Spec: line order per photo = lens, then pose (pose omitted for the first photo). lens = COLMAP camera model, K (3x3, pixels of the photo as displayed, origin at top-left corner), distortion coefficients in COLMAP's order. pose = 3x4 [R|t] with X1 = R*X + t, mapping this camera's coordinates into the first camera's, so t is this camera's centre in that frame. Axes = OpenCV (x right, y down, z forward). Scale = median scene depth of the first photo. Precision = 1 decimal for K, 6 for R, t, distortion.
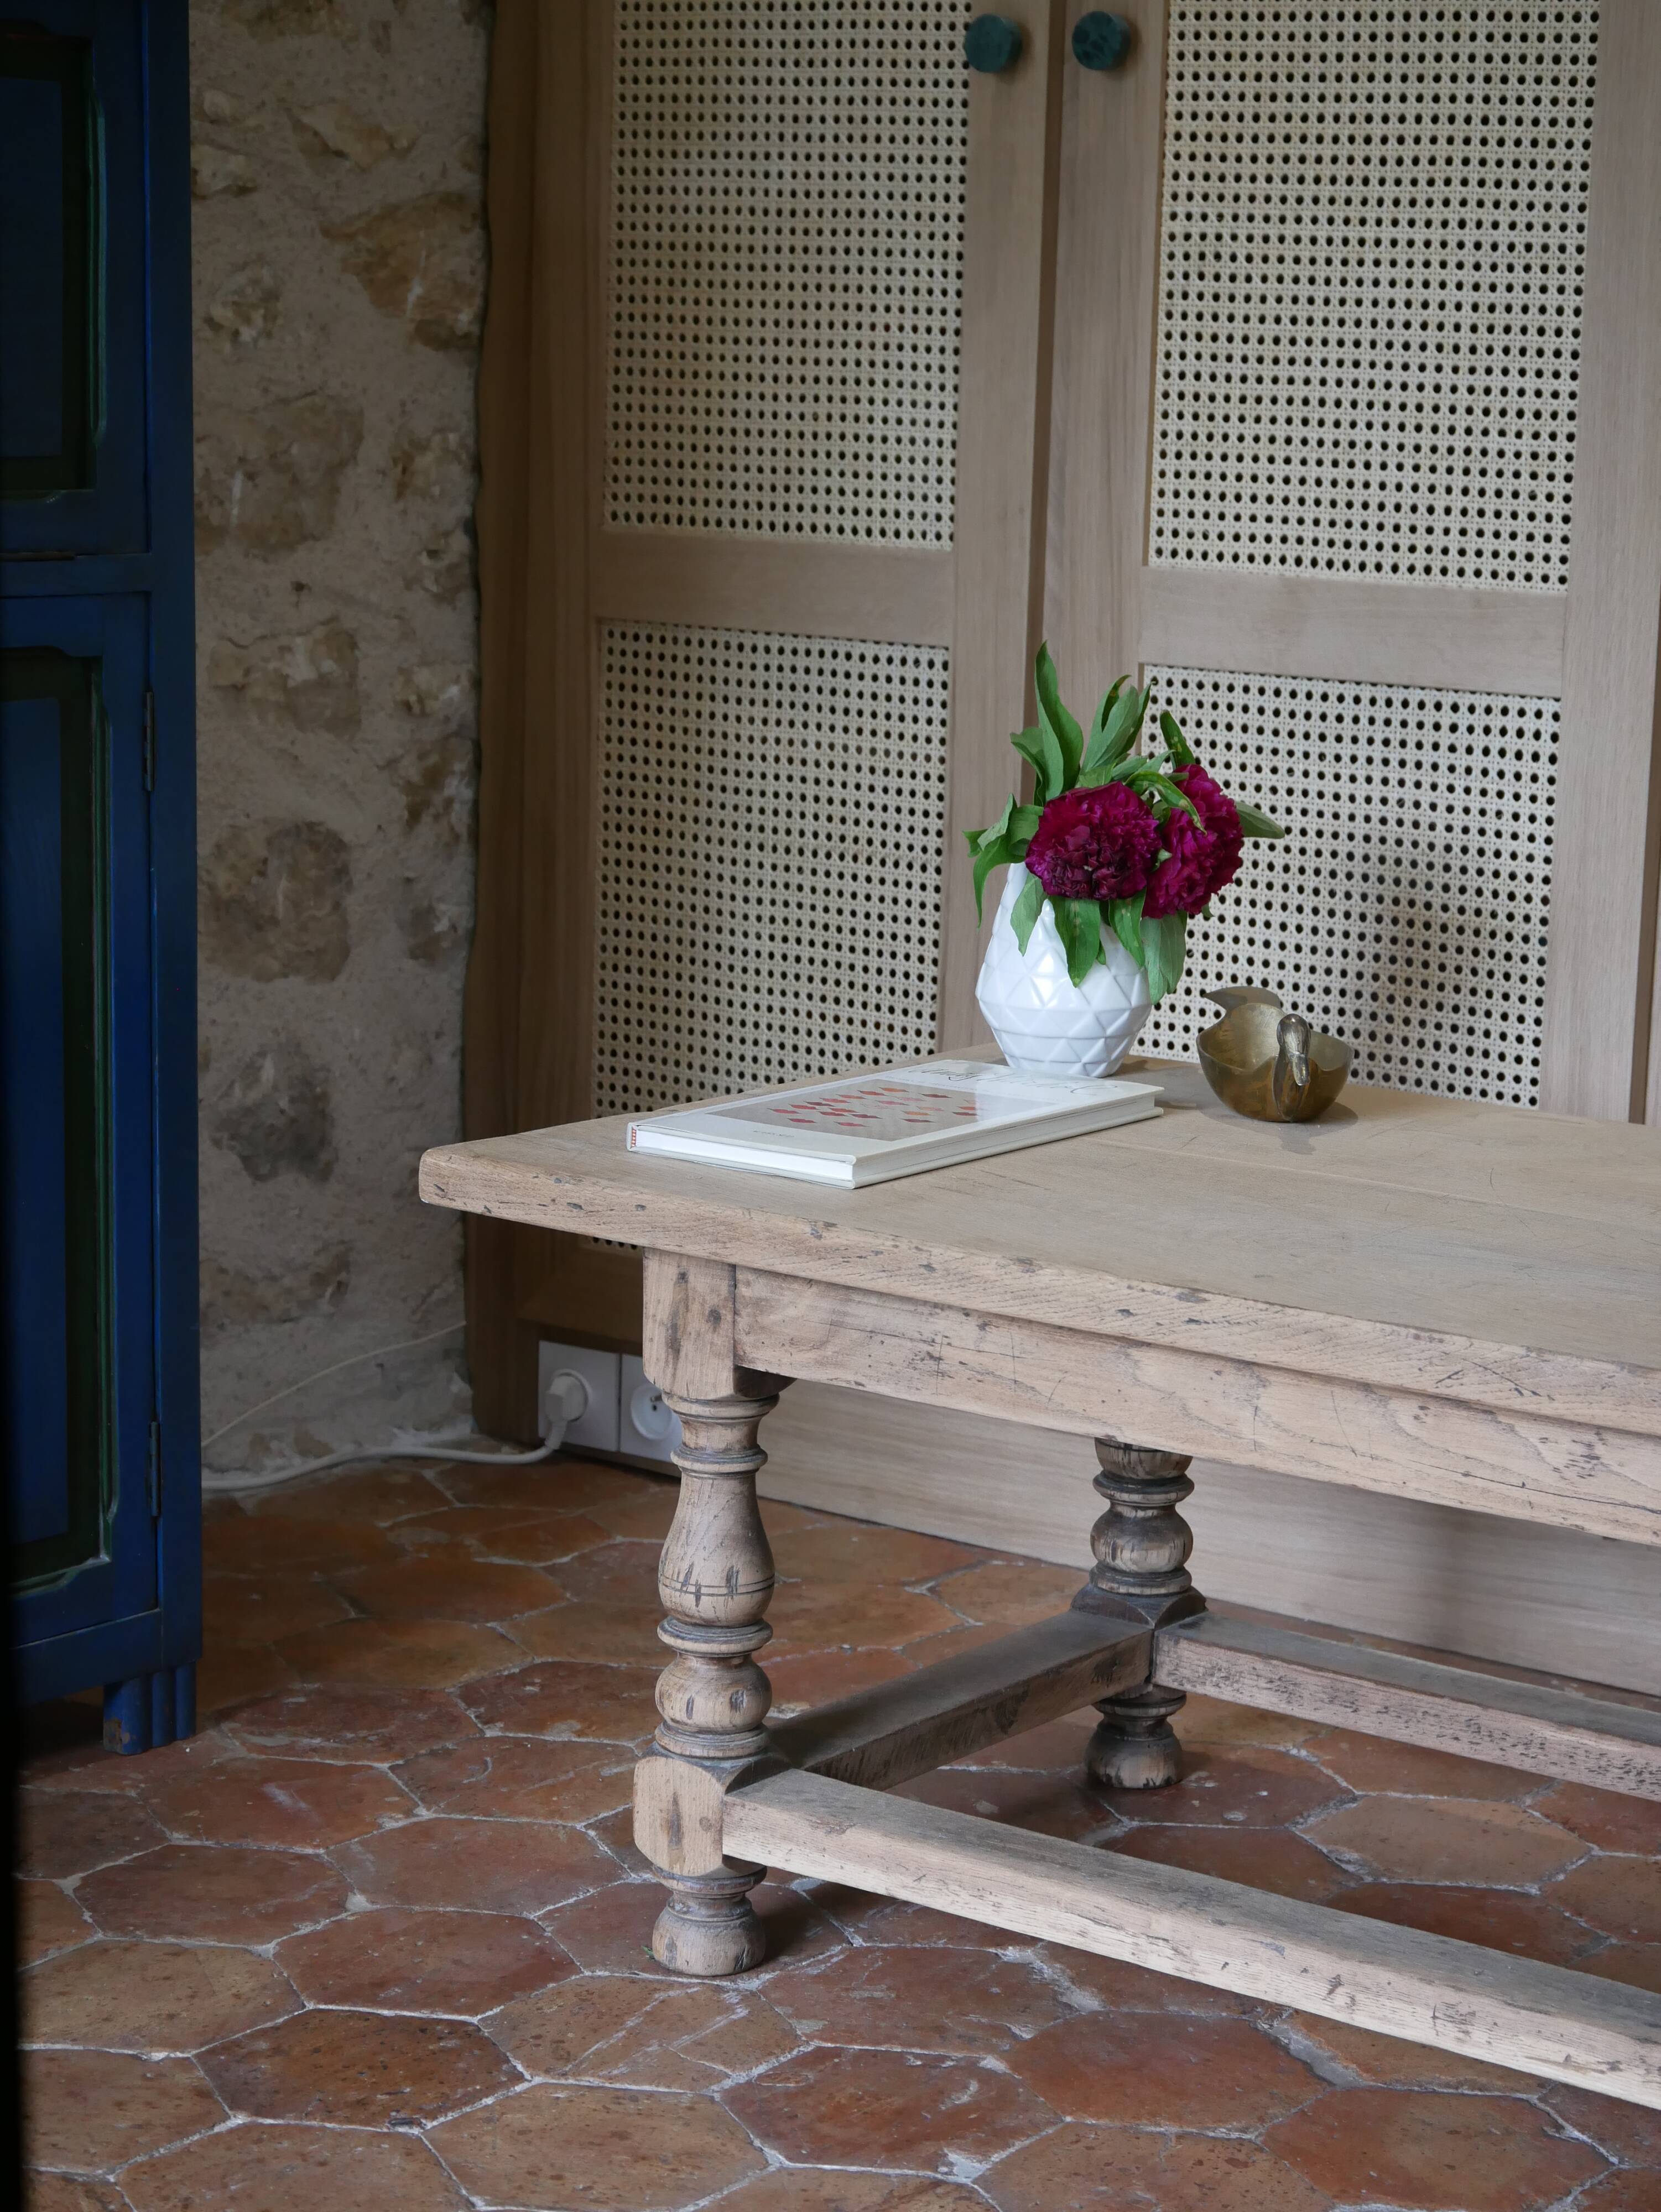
lens RADIAL K [[4612.0, 0, 808.8], [0, 4612.0, 1069.0], [0, 0, 1]] dist [-0.029539, 0.000000]
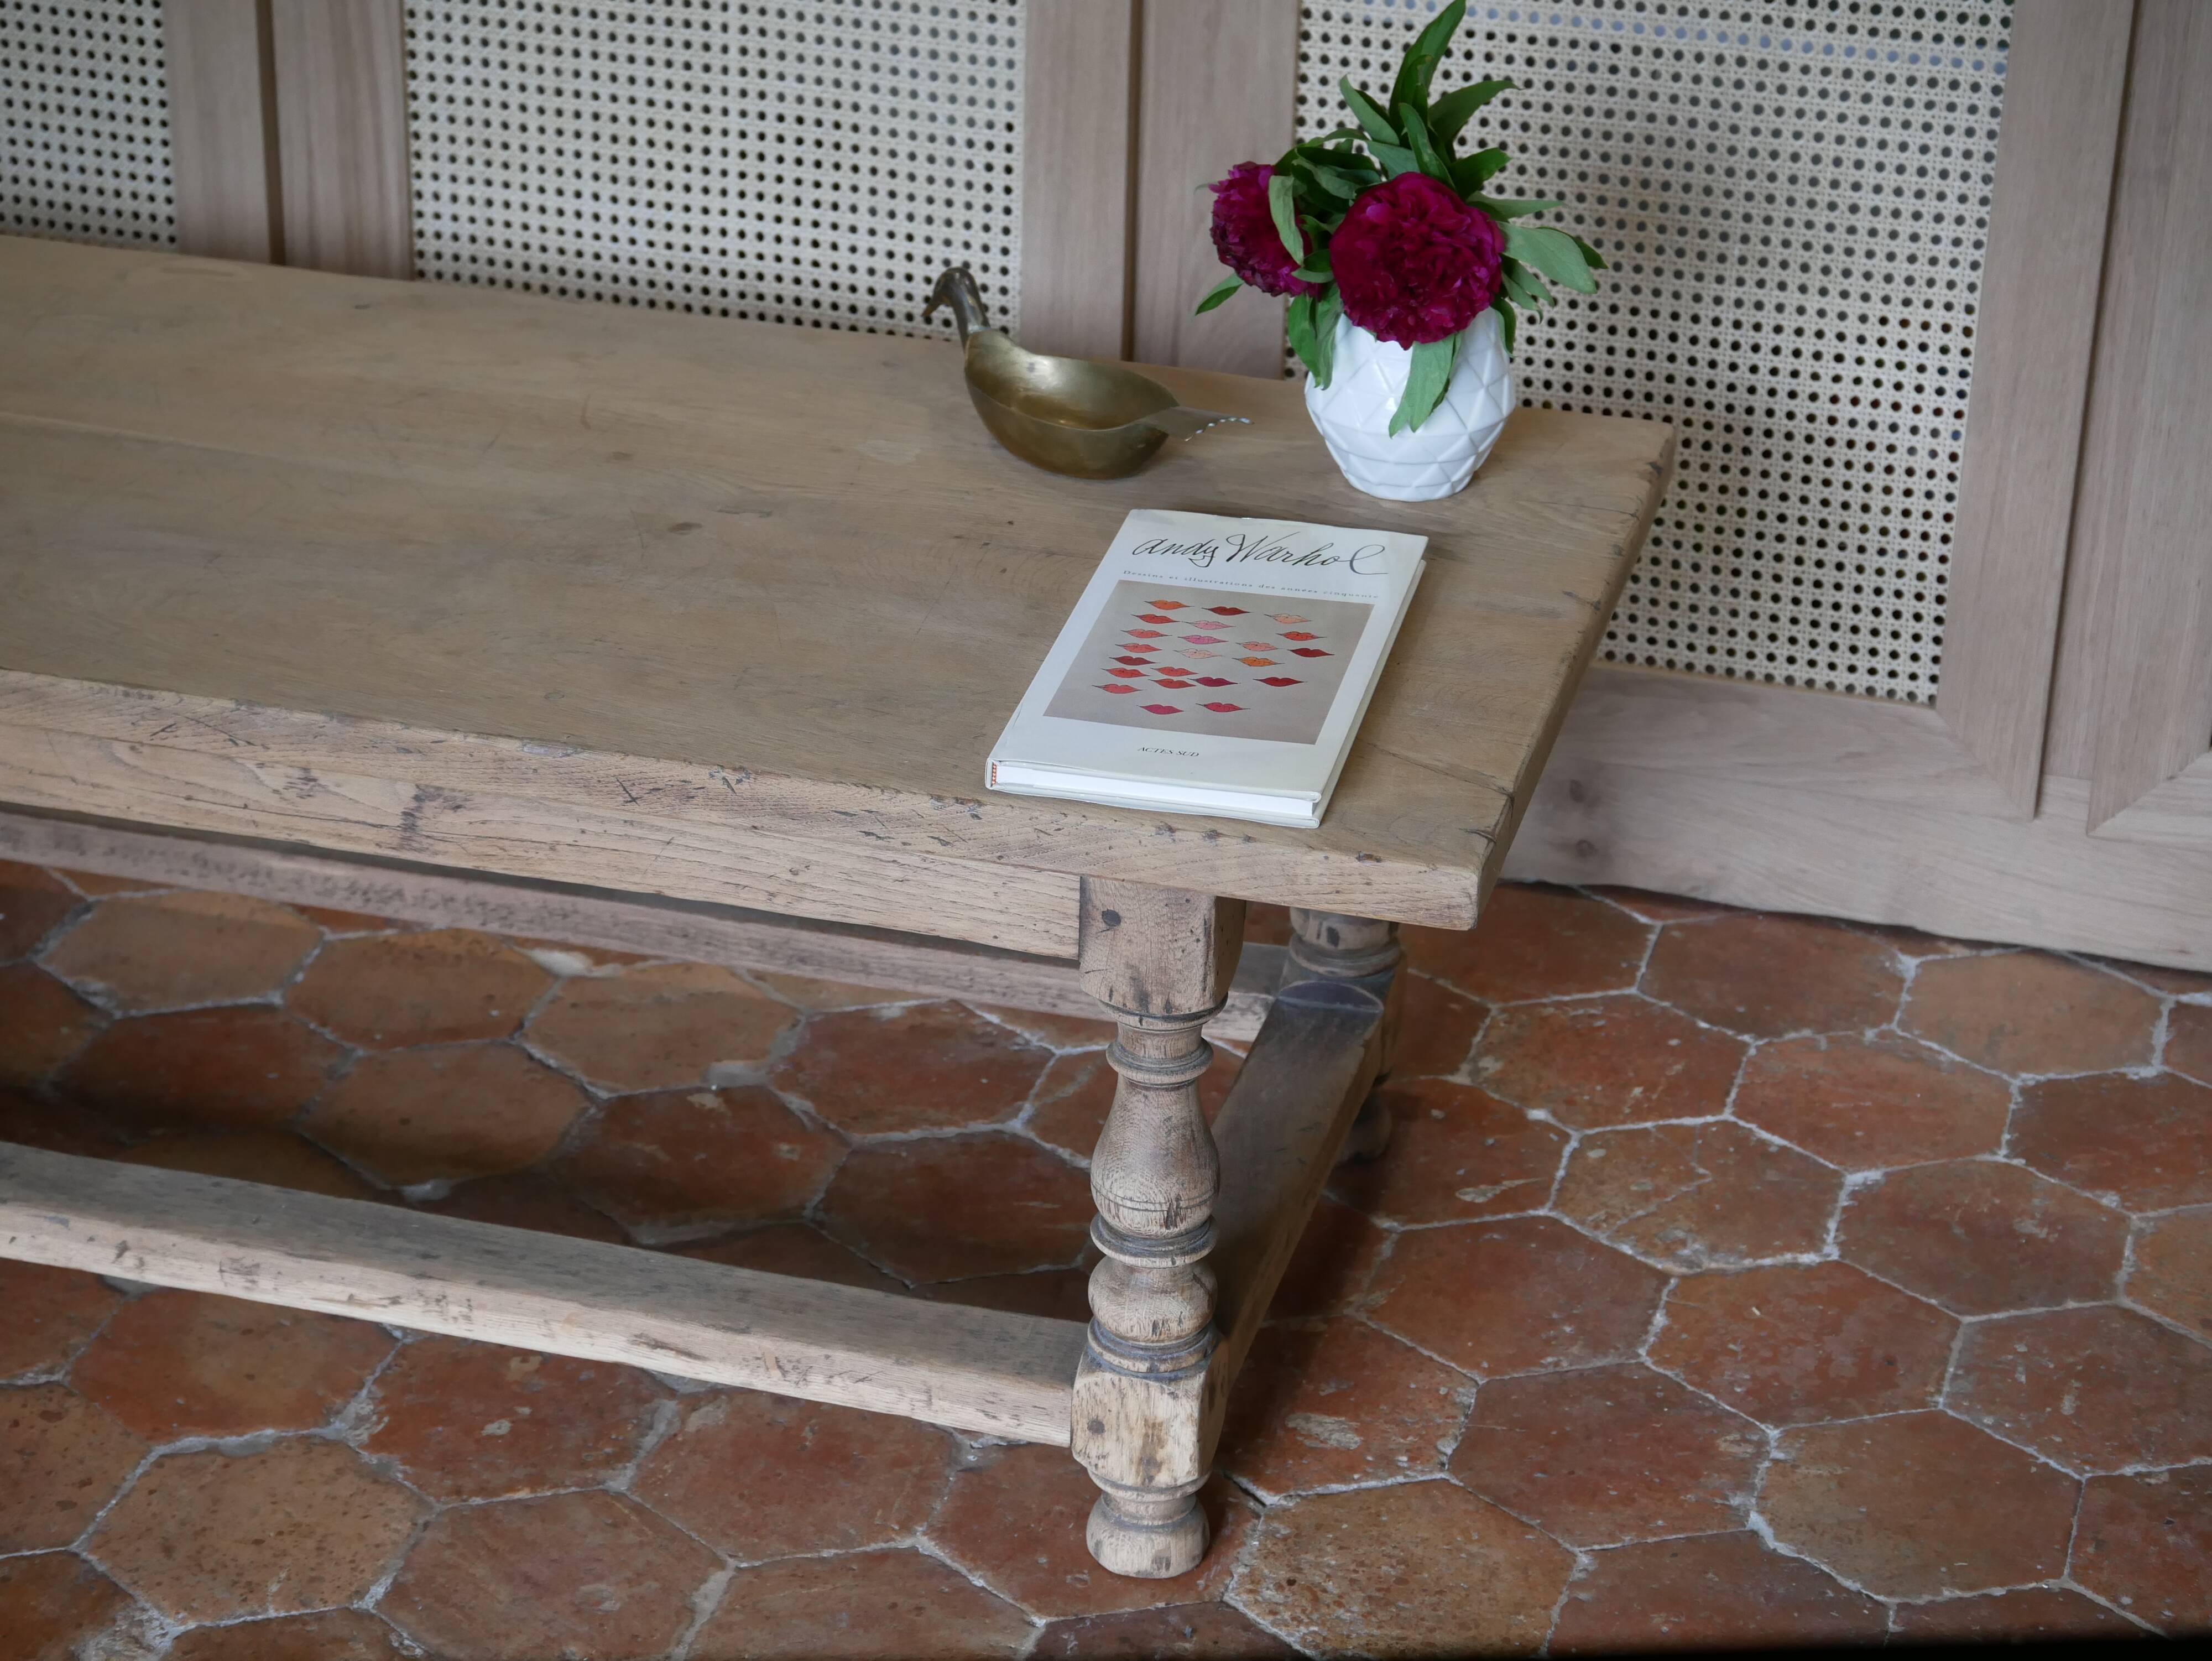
lens RADIAL K [[4612.0, 0, 1084.9], [0, 4612.0, 842.5], [0, 0, 1]] dist [-0.029539, 0.000000]
pose [[0.931249, -0.170234, 0.322175, -0.003225], [0.066140, 0.948443, 0.309969, -0.151849], [-0.358332, -0.267349, 0.894496, 0.001900]]
